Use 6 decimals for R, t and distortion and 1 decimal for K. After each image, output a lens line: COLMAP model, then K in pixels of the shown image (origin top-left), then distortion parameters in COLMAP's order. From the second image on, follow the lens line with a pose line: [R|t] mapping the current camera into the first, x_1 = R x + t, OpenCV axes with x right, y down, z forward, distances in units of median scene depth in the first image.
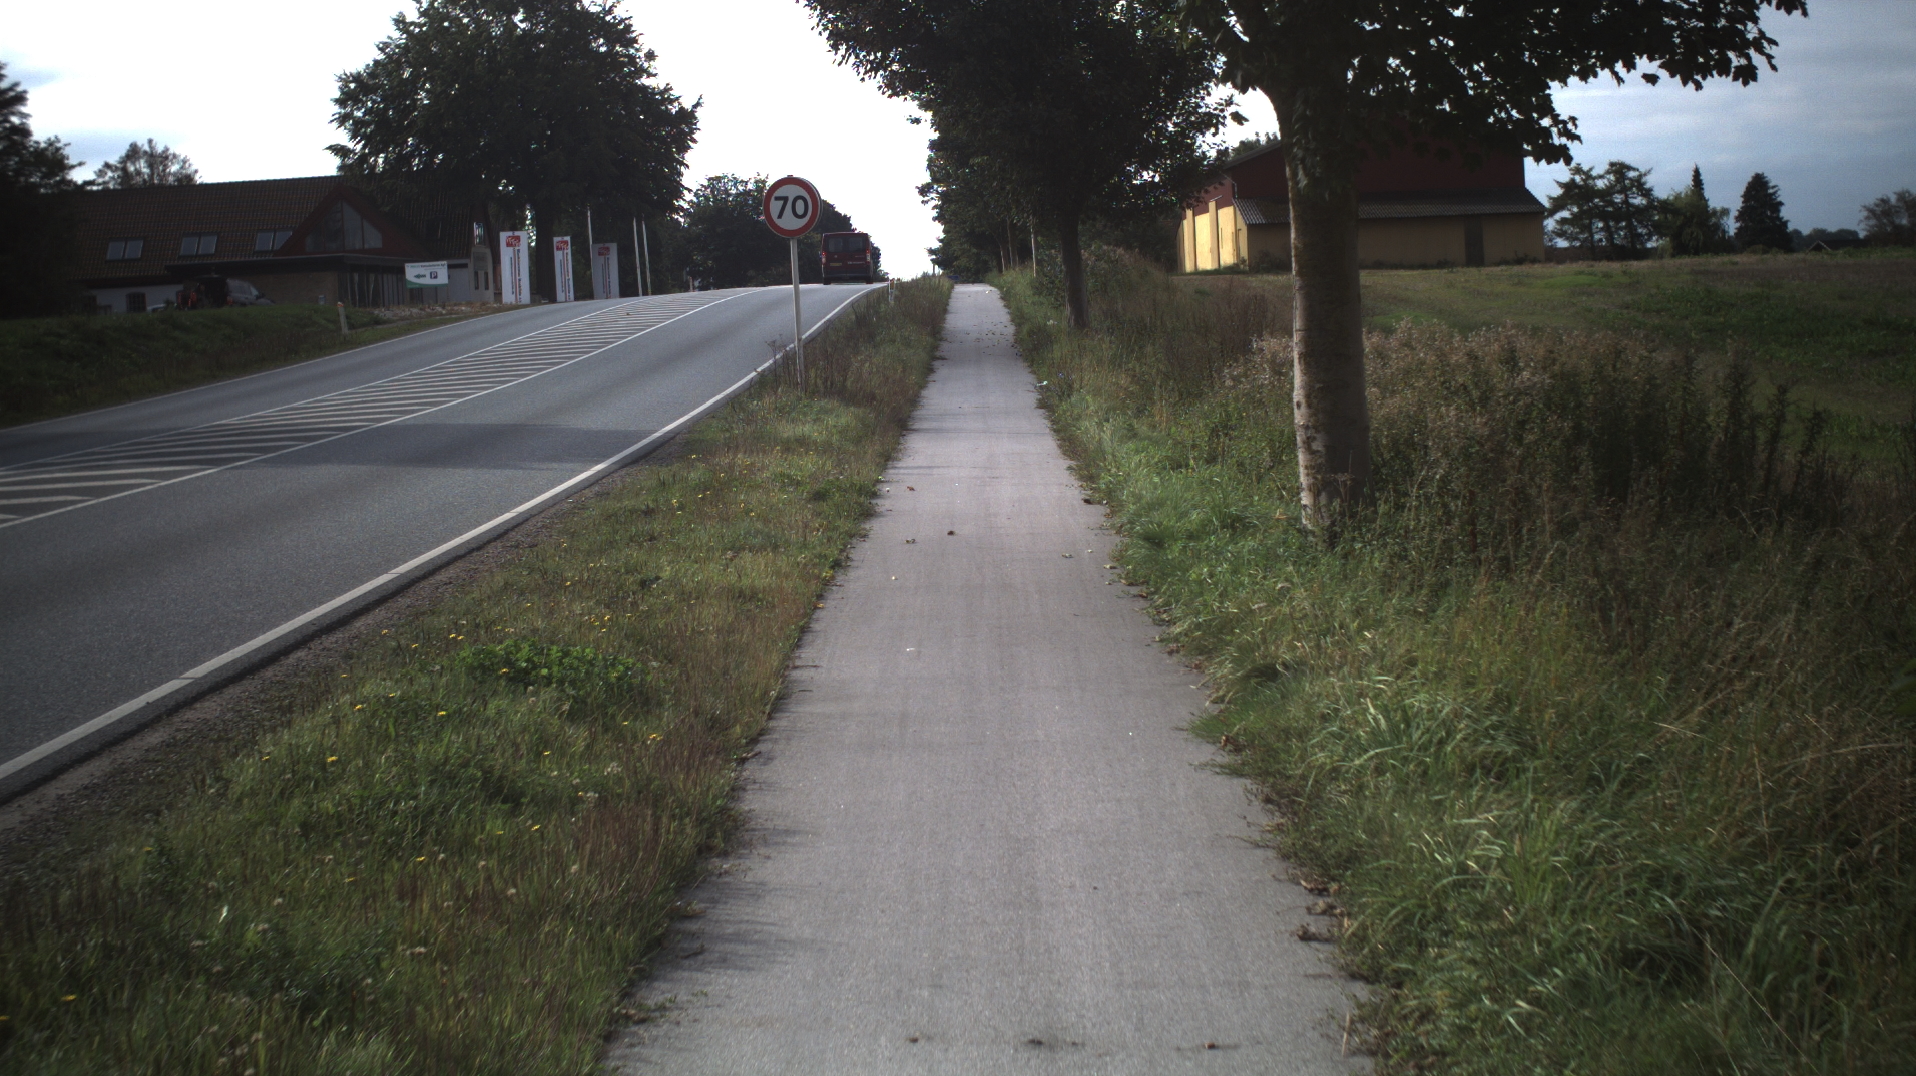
lens RADIAL K [[3407.4, 0, 958.0], [0, 3407.4, 538.0], [0, 0, 1]] dist [-0.244544, 0.148133]
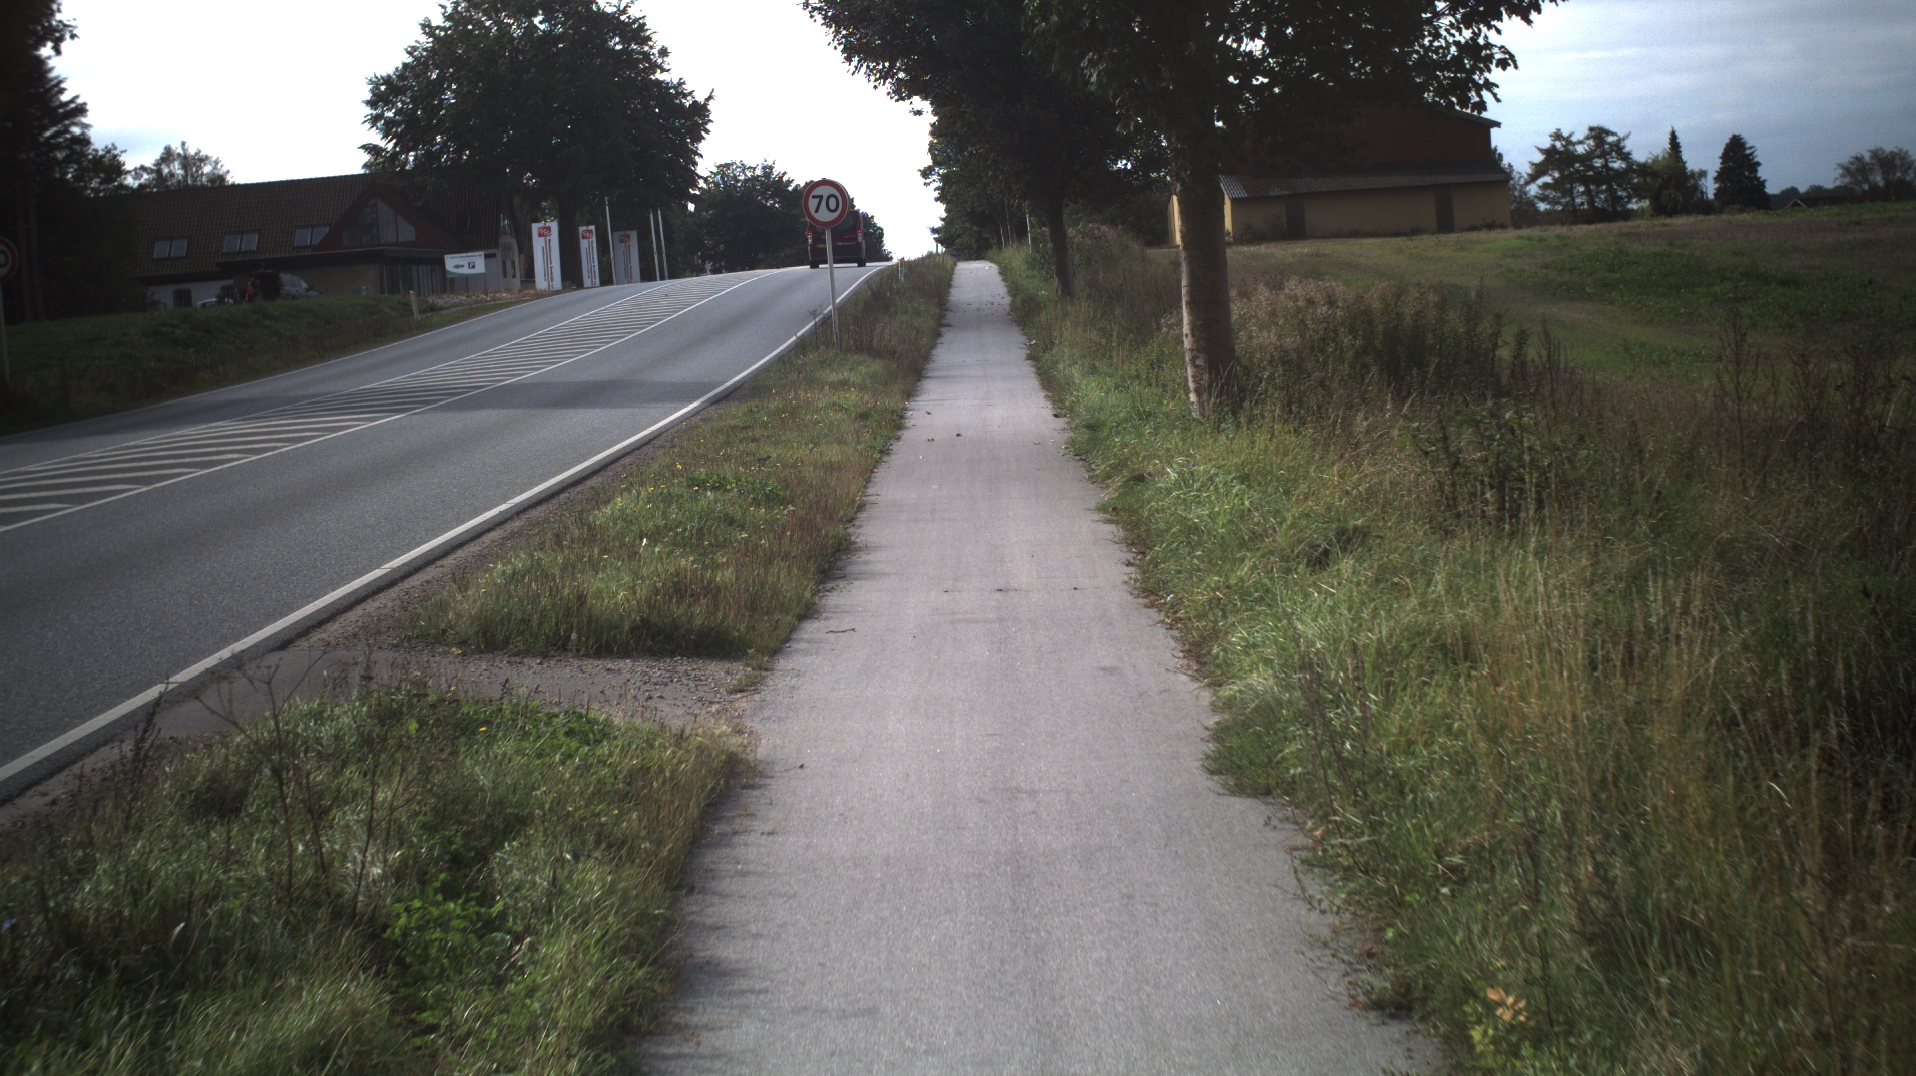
lens RADIAL K [[3407.4, 0, 958.0], [0, 3407.4, 538.0], [0, 0, 1]] dist [-0.244544, 0.148133]
pose [[0.999695, -0.024517, -0.002810, 0.000100], [0.024535, 0.999677, 0.006575, 0.004408], [0.002648, -0.006642, 0.999974, -0.058789]]
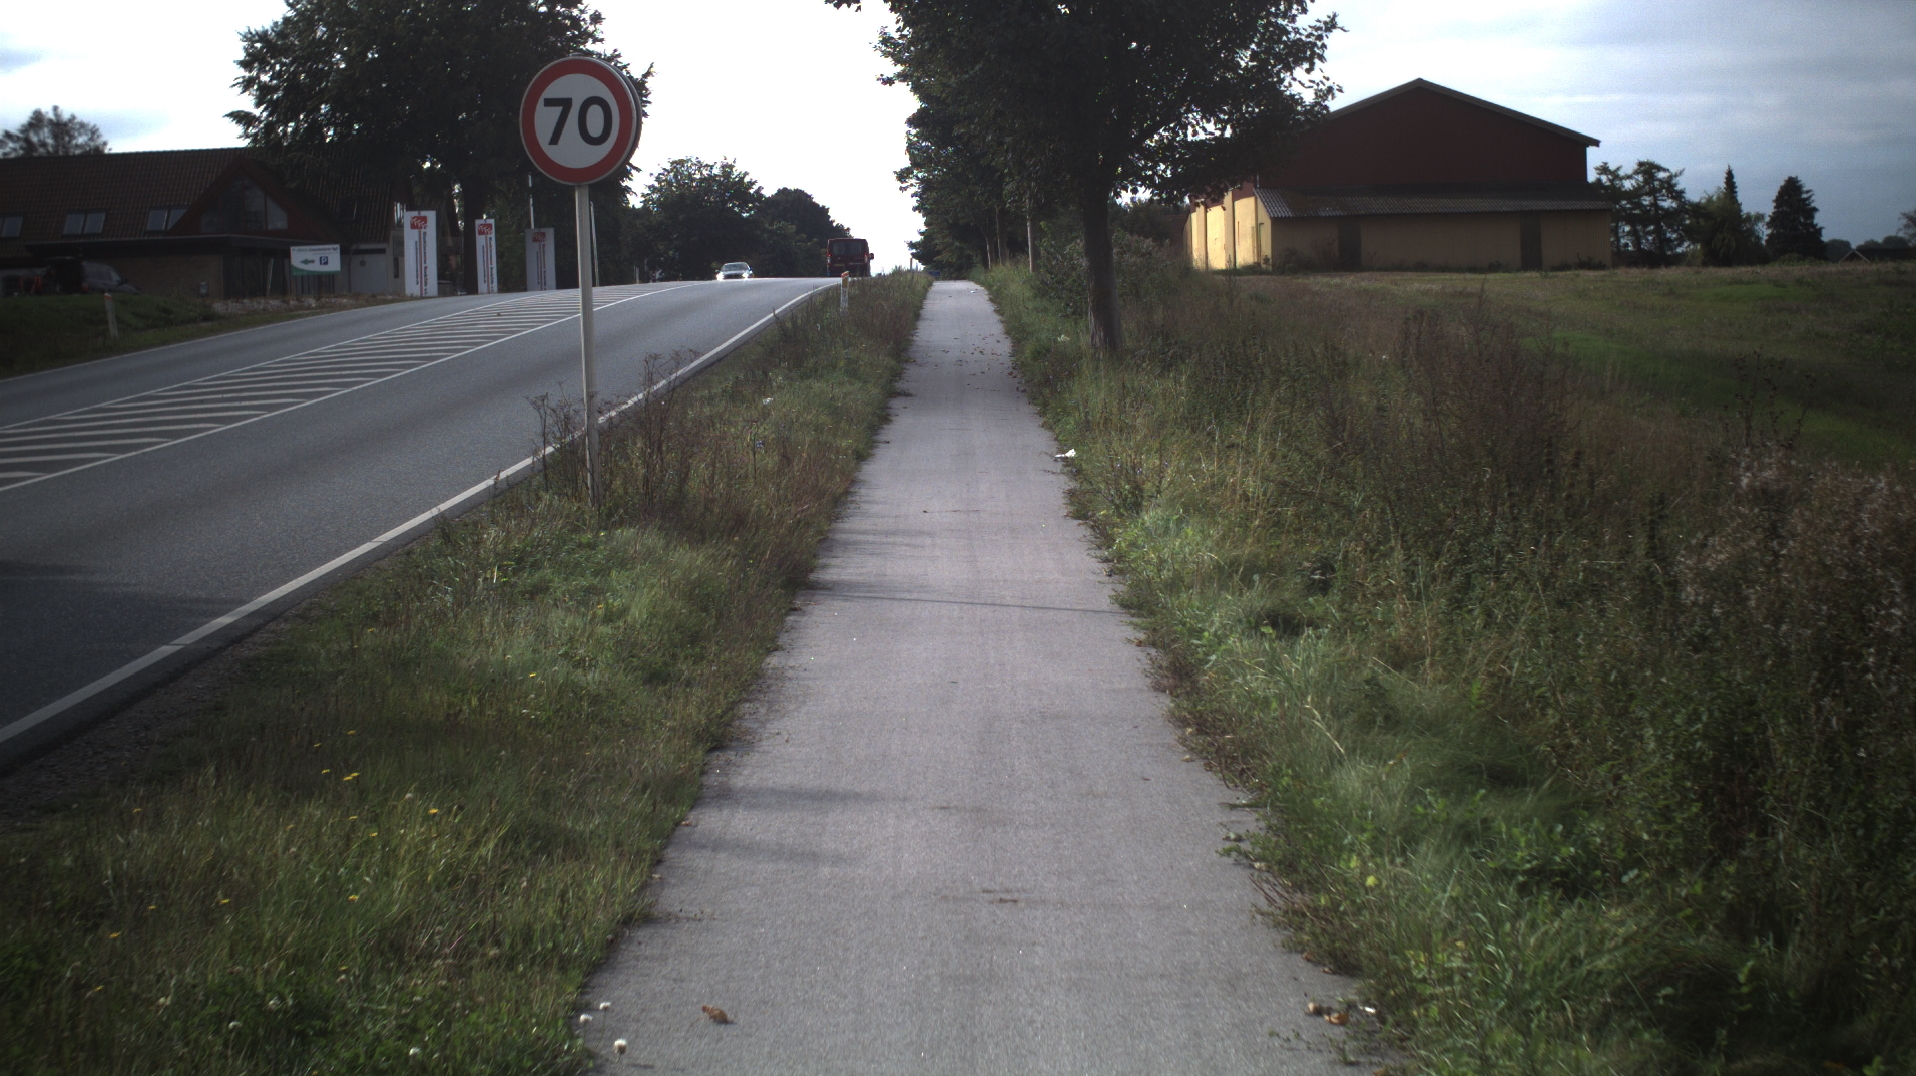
lens RADIAL K [[3407.4, 0, 958.0], [0, 3407.4, 538.0], [0, 0, 1]] dist [-0.244544, 0.148133]
pose [[0.999848, 0.016238, 0.006296, 0.000640], [-0.016246, 0.999867, 0.001119, -0.008971], [-0.006277, -0.001222, 0.999980, 0.117678]]
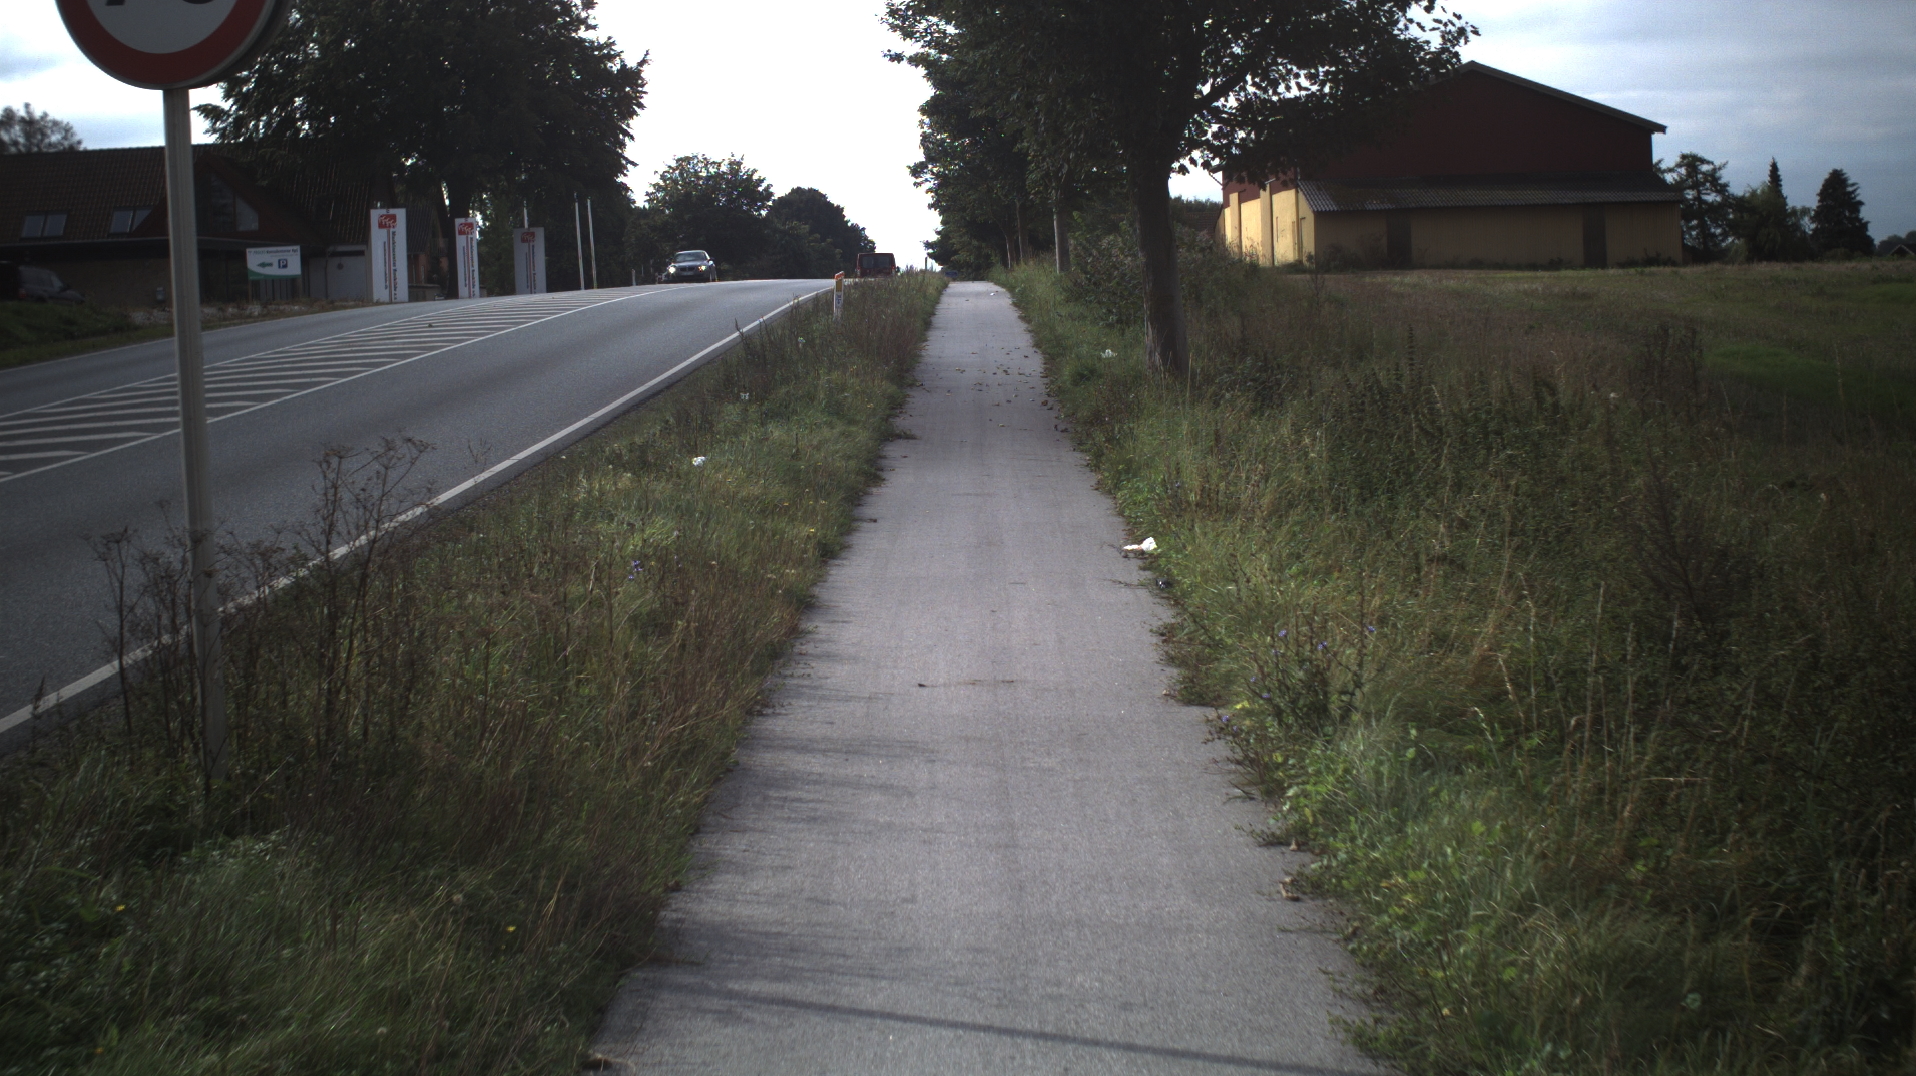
lens RADIAL K [[3407.4, 0, 958.0], [0, 3407.4, 538.0], [0, 0, 1]] dist [-0.244544, 0.148133]
pose [[0.999937, 0.011195, 0.000609, 0.000931], [-0.011196, 0.999937, 0.001082, -0.013460], [-0.000597, -0.001089, 0.999999, 0.176683]]
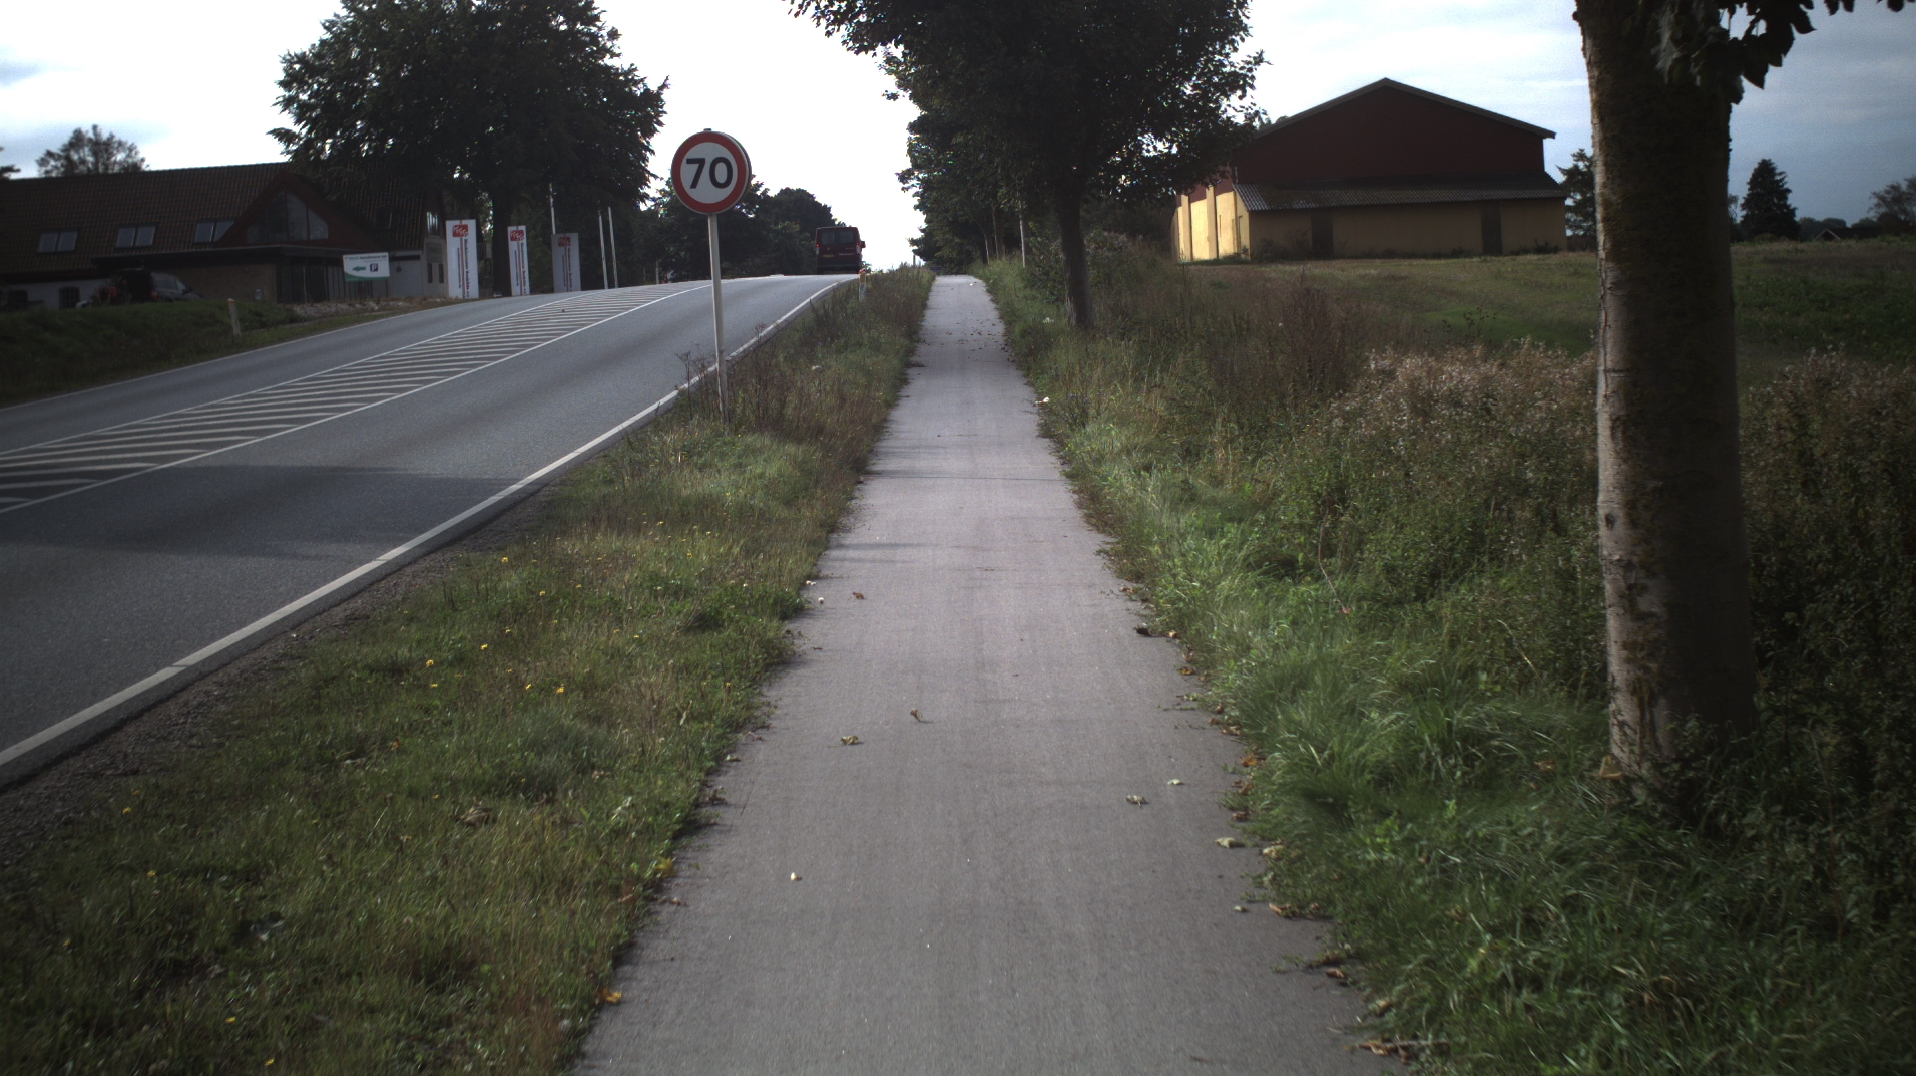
lens RADIAL K [[3407.4, 0, 958.0], [0, 3407.4, 538.0], [0, 0, 1]] dist [-0.244544, 0.148133]
pose [[0.999985, -0.002691, 0.004720, 0.000312], [0.002679, 0.999993, 0.002555, -0.004418], [-0.004727, -0.002543, 0.999986, 0.058807]]
